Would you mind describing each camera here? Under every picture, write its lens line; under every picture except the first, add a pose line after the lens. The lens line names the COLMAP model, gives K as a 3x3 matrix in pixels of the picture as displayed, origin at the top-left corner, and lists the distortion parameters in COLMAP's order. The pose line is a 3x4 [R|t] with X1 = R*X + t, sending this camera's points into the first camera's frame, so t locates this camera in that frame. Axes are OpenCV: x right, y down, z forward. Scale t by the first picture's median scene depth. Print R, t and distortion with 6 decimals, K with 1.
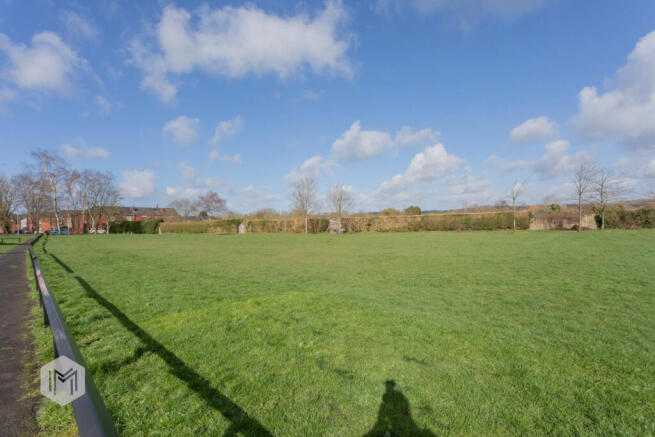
lens RADIAL K [[349.9, 0, 329.3], [0, 349.9, 220.0], [0, 0, 1]] dist [0.002994, 0.000210]
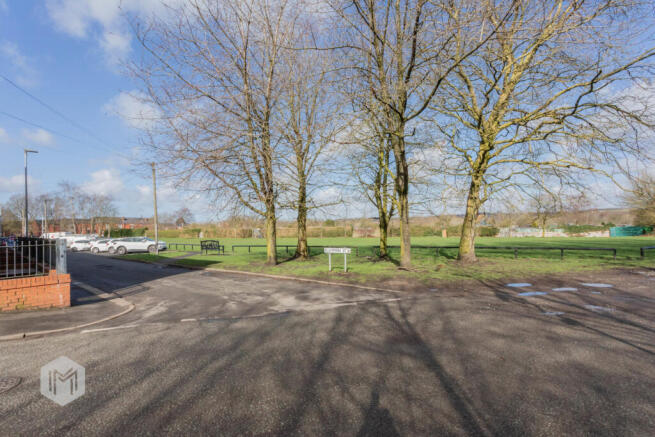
lens RADIAL K [[309.5, 0, 325.2], [0, 309.5, 220.3], [0, 0, 1]] dist [-0.000884, 0.001179]
pose [[0.996029, 0.011045, 0.088346, 0.148203], [-0.009317, 0.999758, -0.019942, -0.015071], [-0.088545, 0.019040, 0.995890, -0.352451]]
